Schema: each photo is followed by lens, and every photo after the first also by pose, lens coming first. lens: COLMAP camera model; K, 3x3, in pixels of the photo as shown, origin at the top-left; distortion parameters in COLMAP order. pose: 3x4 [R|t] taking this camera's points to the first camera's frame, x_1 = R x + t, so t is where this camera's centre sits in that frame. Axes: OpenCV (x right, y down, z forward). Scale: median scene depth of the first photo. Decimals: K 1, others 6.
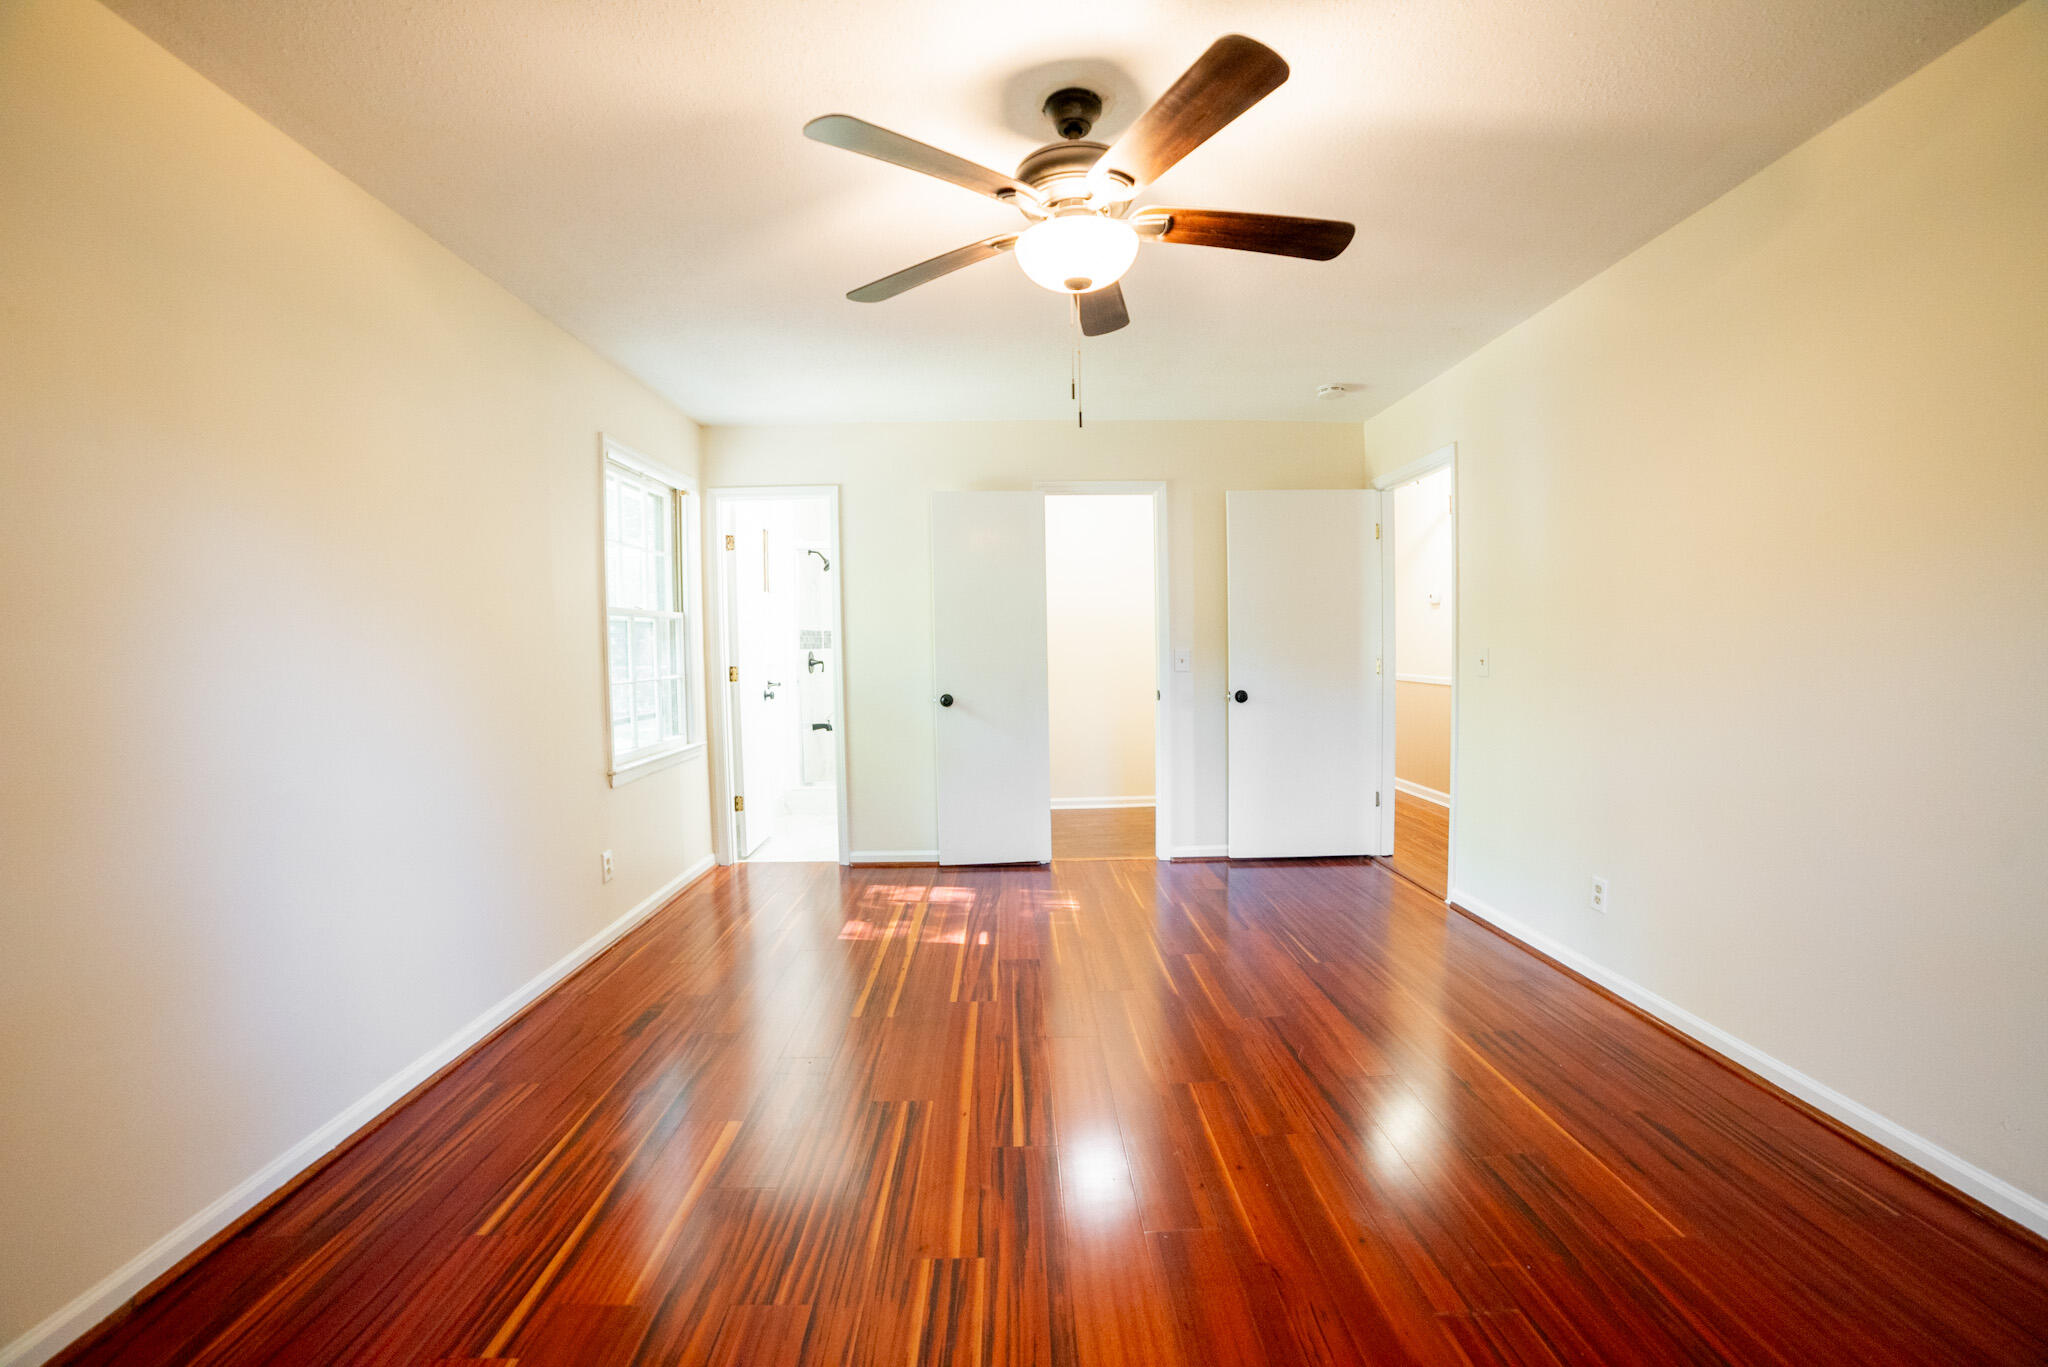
lens RADIAL K [[835.5, 0, 1030.4], [0, 835.5, 688.9], [0, 0, 1]] dist [-0.122929, 0.047345]
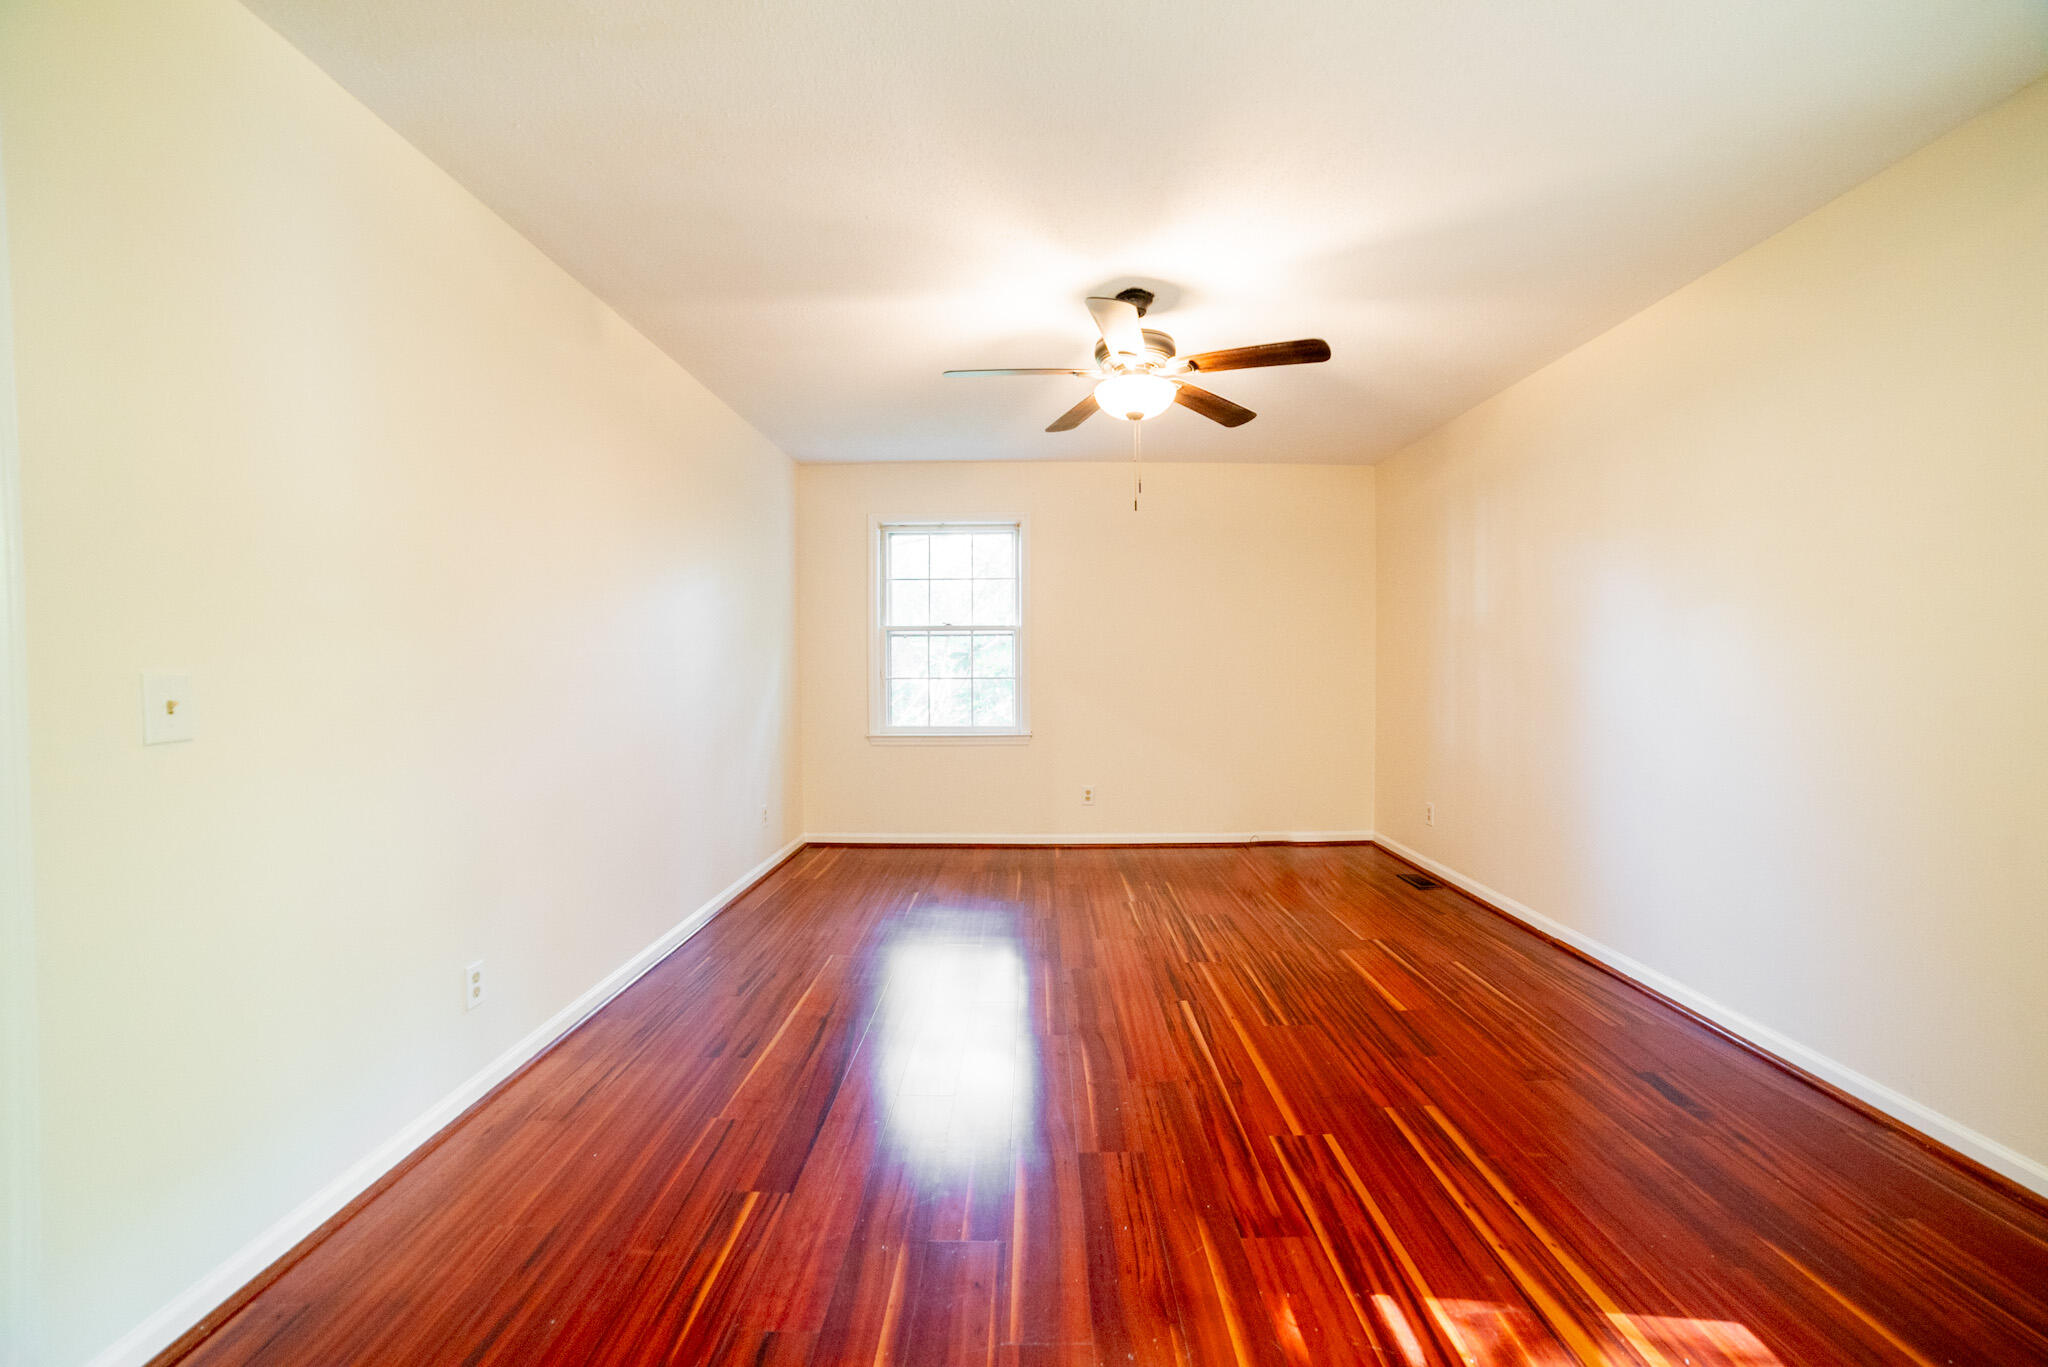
lens RADIAL K [[835.5, 0, 1030.4], [0, 835.5, 688.9], [0, 0, 1]] dist [-0.122929, 0.047345]
pose [[-0.999319, 0.018223, 0.032084, 0.144548], [0.020891, 0.996170, 0.084902, -0.083532], [-0.030414, 0.085515, -0.995873, 1.729434]]
